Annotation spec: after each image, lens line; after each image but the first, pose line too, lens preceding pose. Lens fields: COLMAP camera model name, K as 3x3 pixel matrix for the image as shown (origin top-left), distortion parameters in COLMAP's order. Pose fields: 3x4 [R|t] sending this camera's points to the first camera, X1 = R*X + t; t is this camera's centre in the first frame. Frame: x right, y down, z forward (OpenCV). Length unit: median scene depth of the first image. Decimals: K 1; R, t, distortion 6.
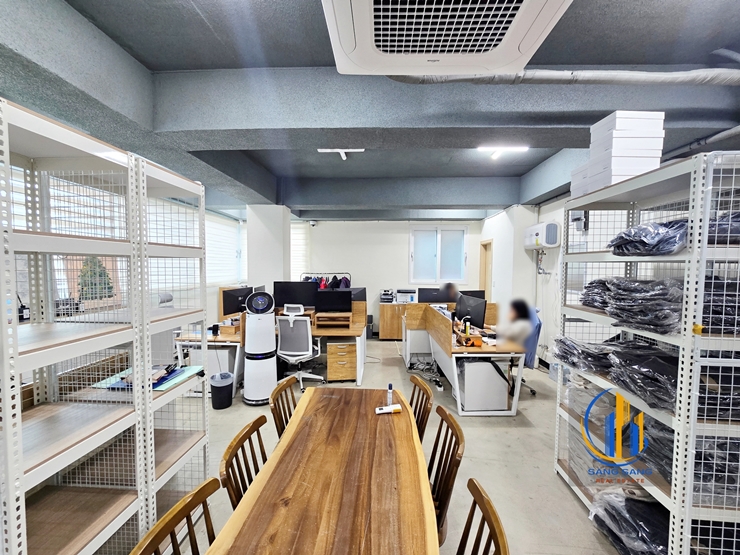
lens RADIAL K [[305.9, 0, 370.1], [0, 305.9, 280.5], [0, 0, 1]] dist [-0.000347, 0.000561]
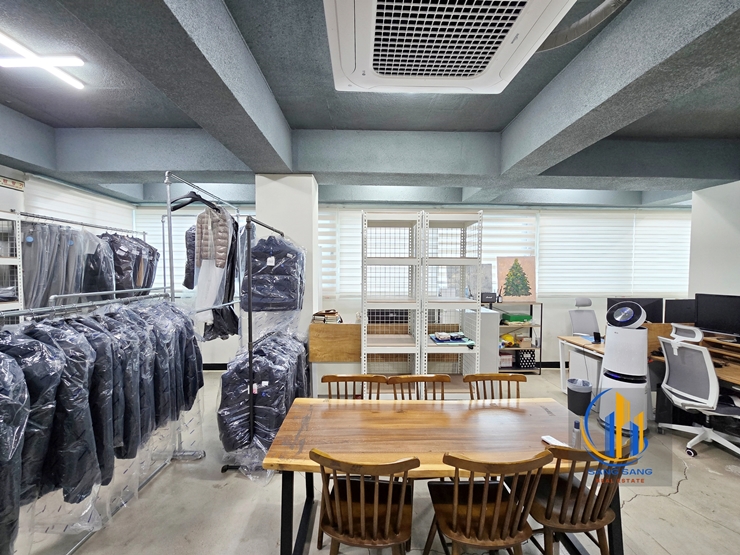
lens RADIAL K [[298.4, 0, 353.6], [0, 298.4, 270.6], [0, 0, 1]] dist [0.009517, 0.000126]
pose [[0.069515, -0.018246, -0.997414, 0.370359], [-0.055883, 0.998192, -0.022155, 0.012059], [0.996014, 0.057278, 0.068369, 0.161835]]
